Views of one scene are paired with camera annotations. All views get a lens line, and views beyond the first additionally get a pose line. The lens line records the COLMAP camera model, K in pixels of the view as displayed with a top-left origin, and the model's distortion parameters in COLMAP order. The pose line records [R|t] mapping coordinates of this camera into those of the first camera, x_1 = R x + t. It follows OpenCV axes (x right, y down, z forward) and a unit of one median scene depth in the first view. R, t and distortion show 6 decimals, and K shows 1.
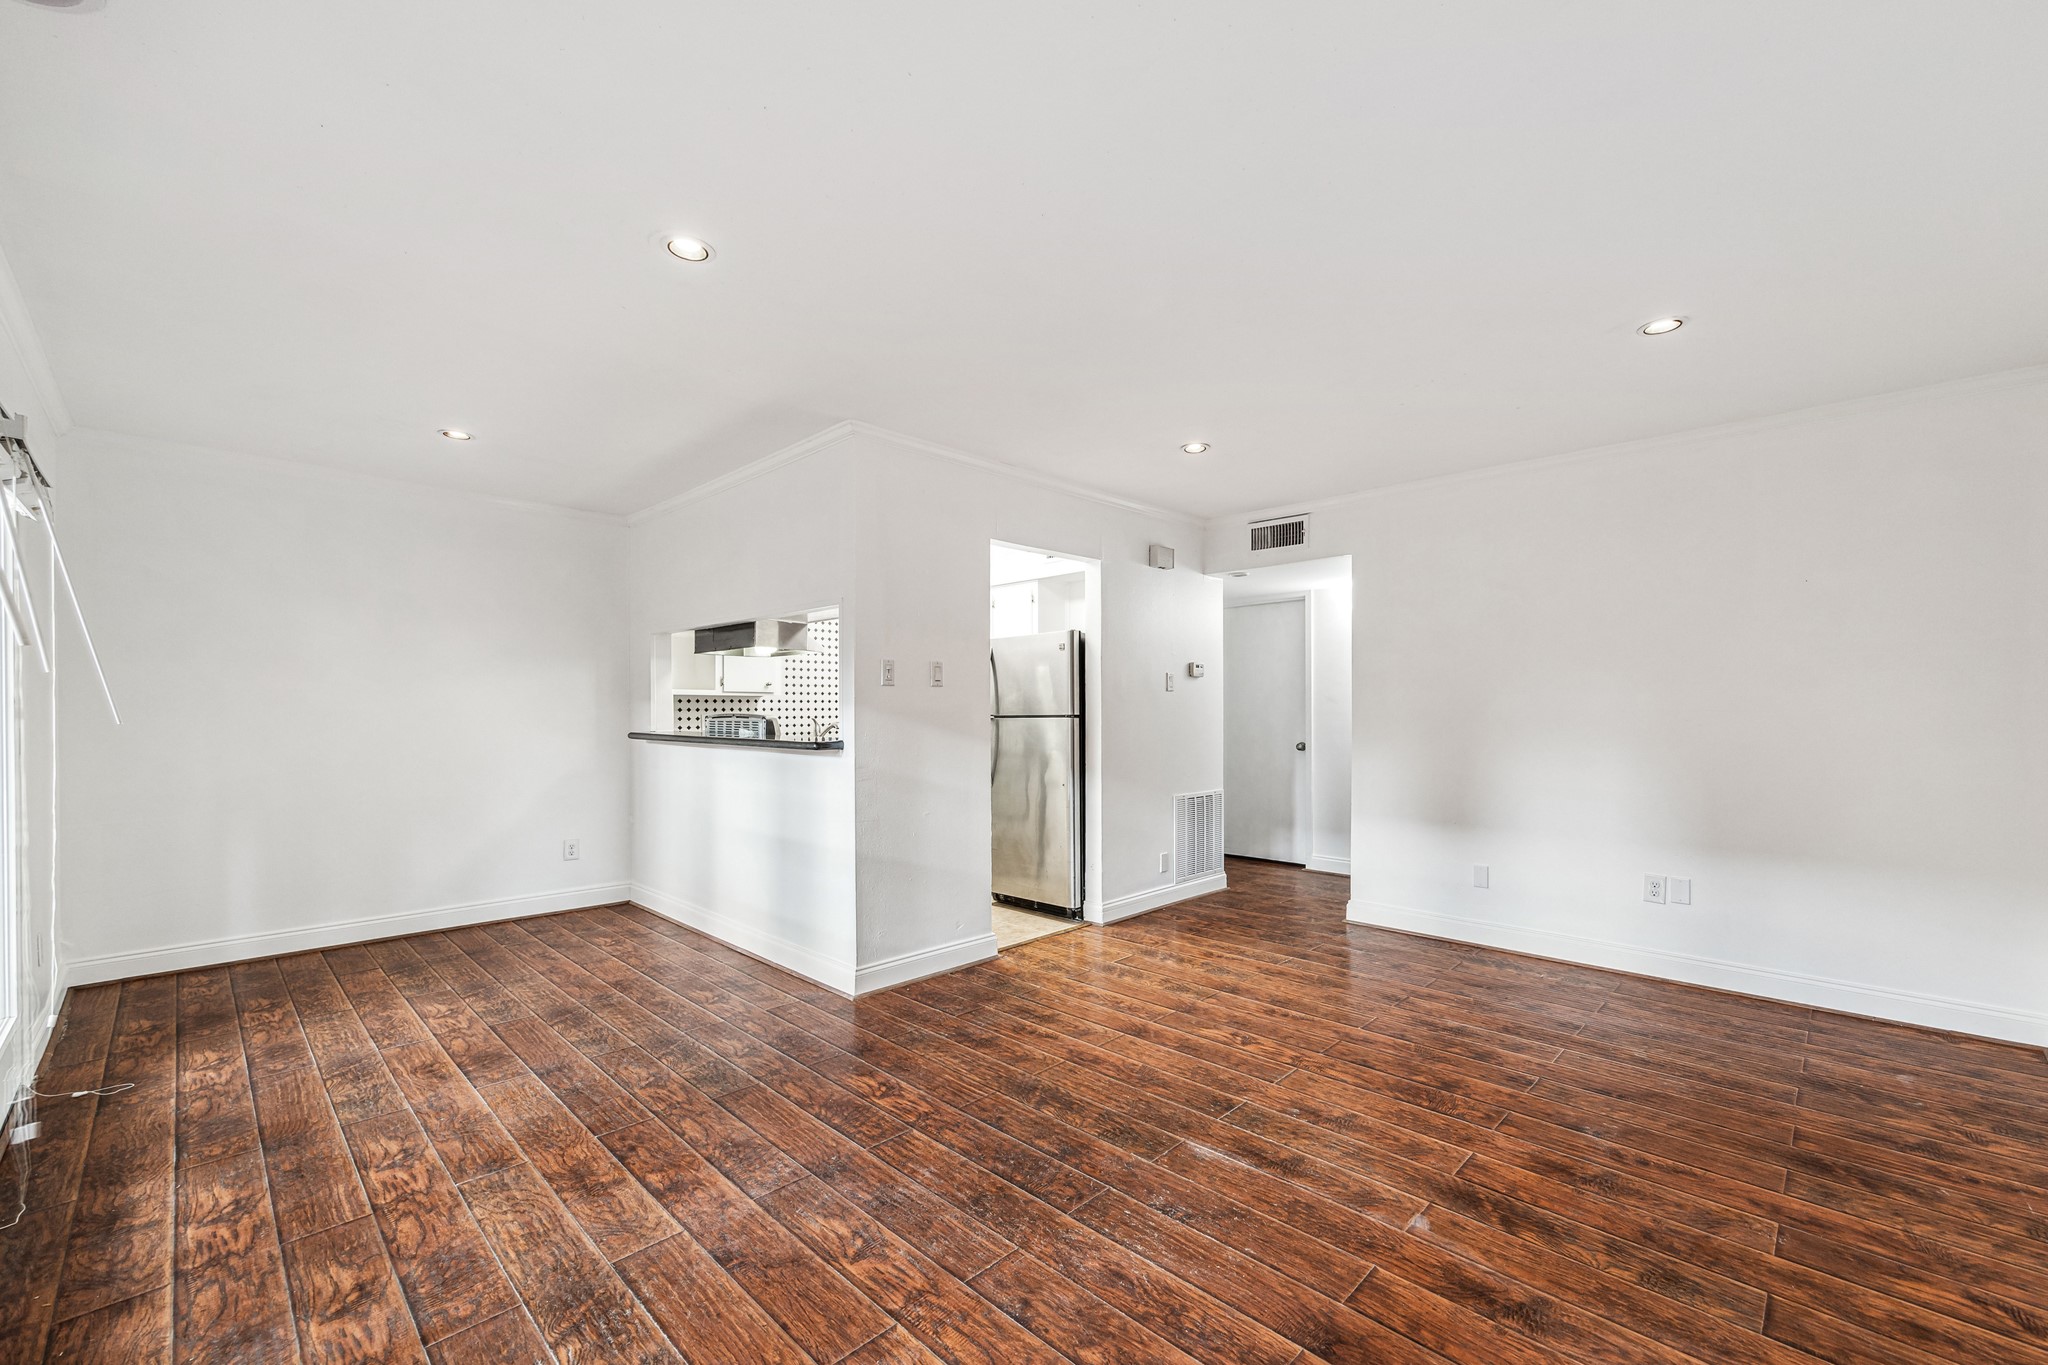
lens RADIAL K [[838.9, 0, 1024.0], [0, 838.9, 682.5], [0, 0, 1]] dist [0.001641, -0.000456]
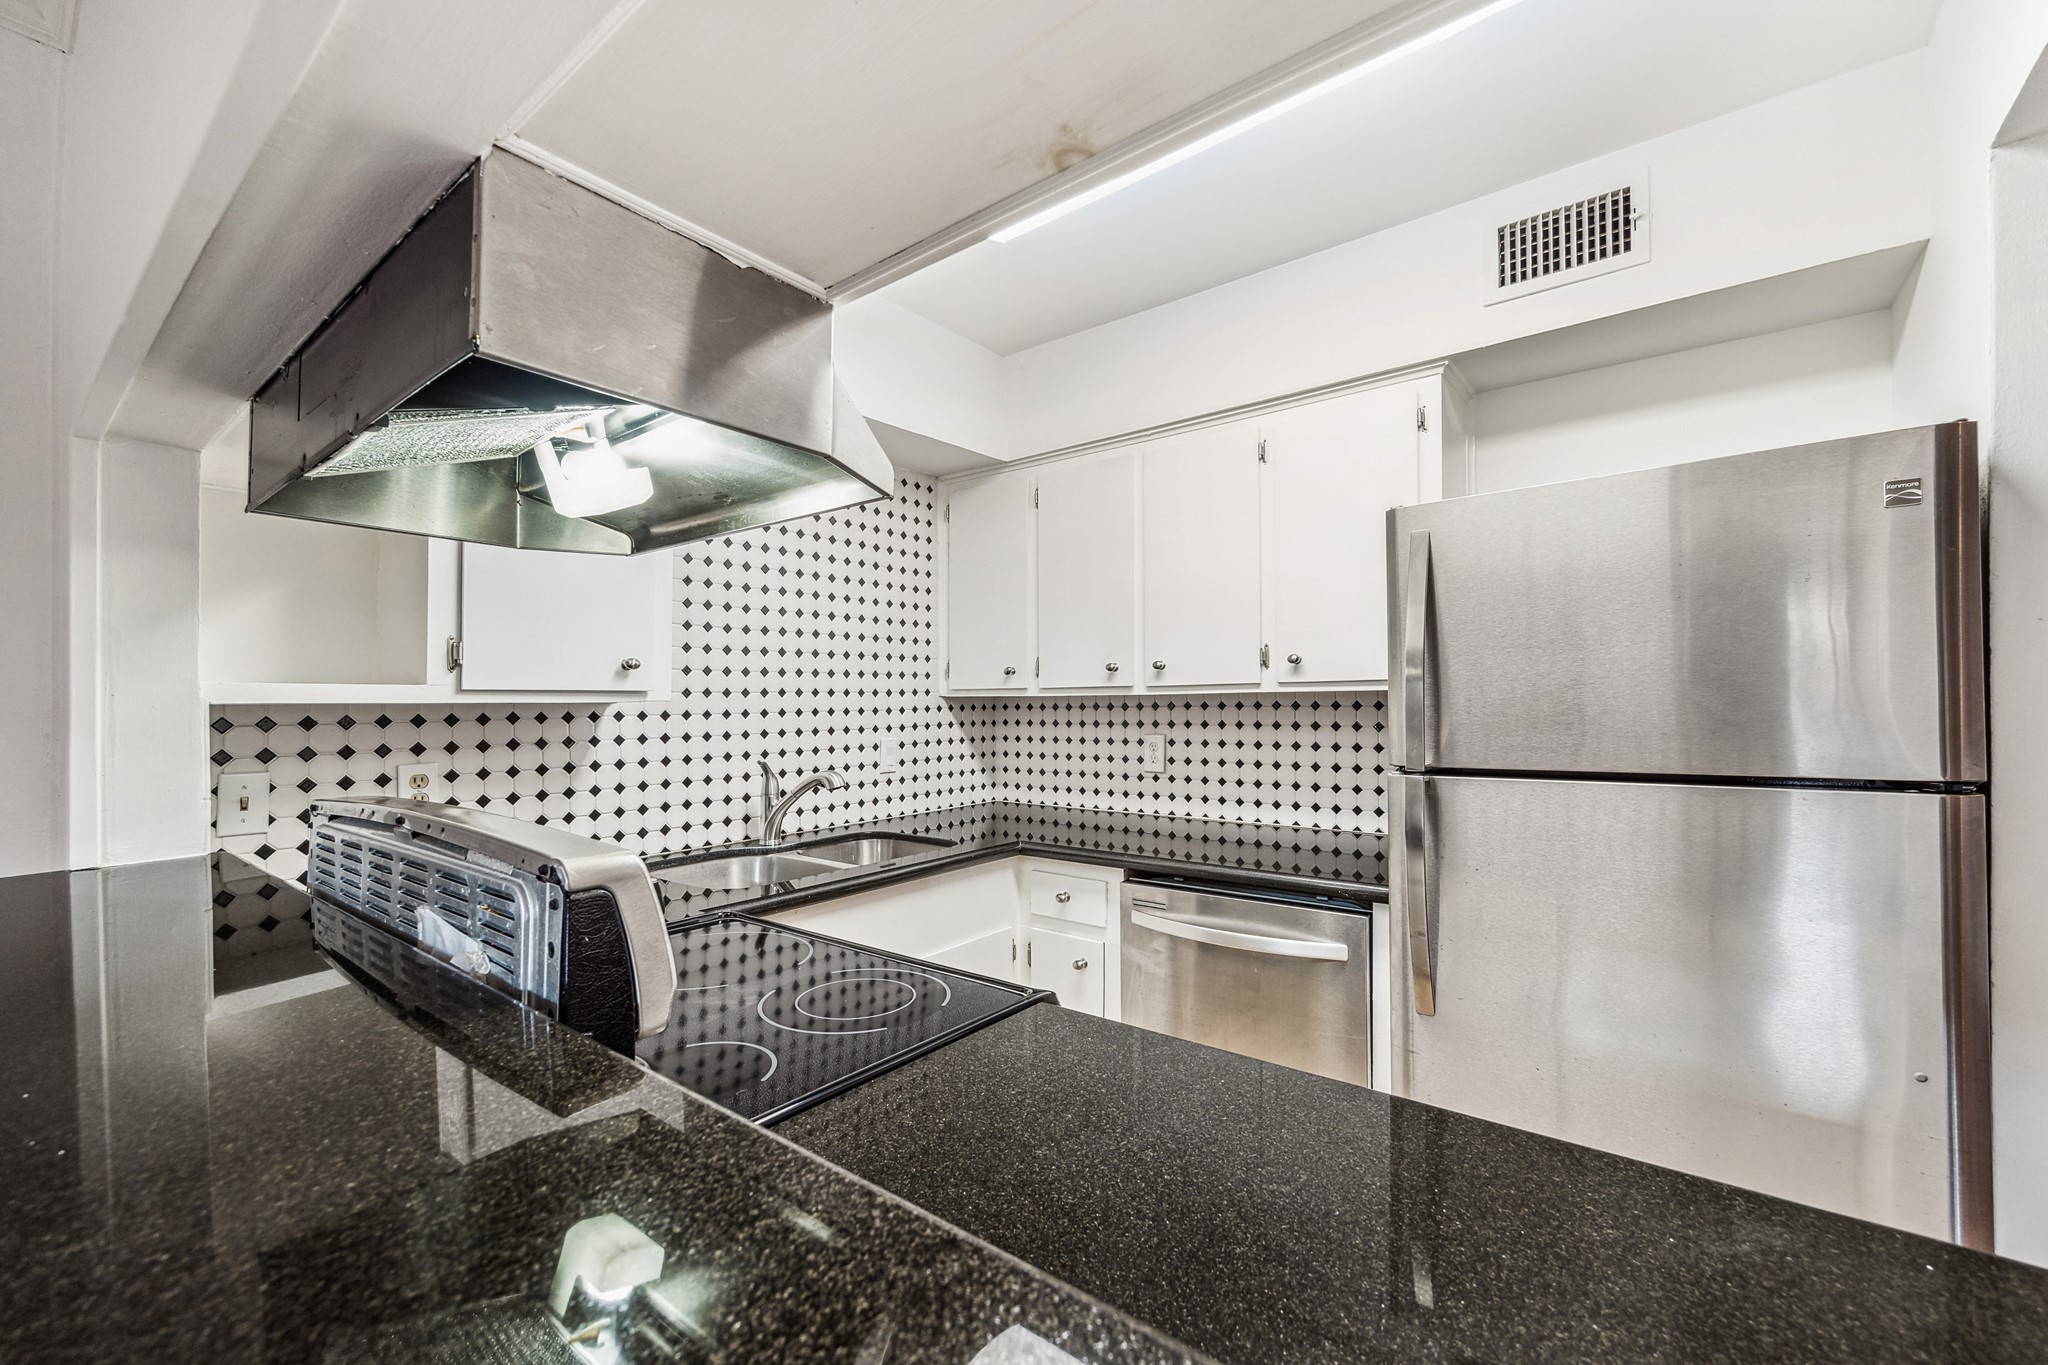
lens RADIAL K [[838.9, 0, 1024.0], [0, 838.9, 682.5], [0, 0, 1]] dist [0.001641, -0.000456]
pose [[0.993047, -0.005108, 0.117607, -0.272071], [0.004400, 0.999971, 0.006284, 0.010127], [-0.117636, -0.005722, 0.993040, 0.938244]]
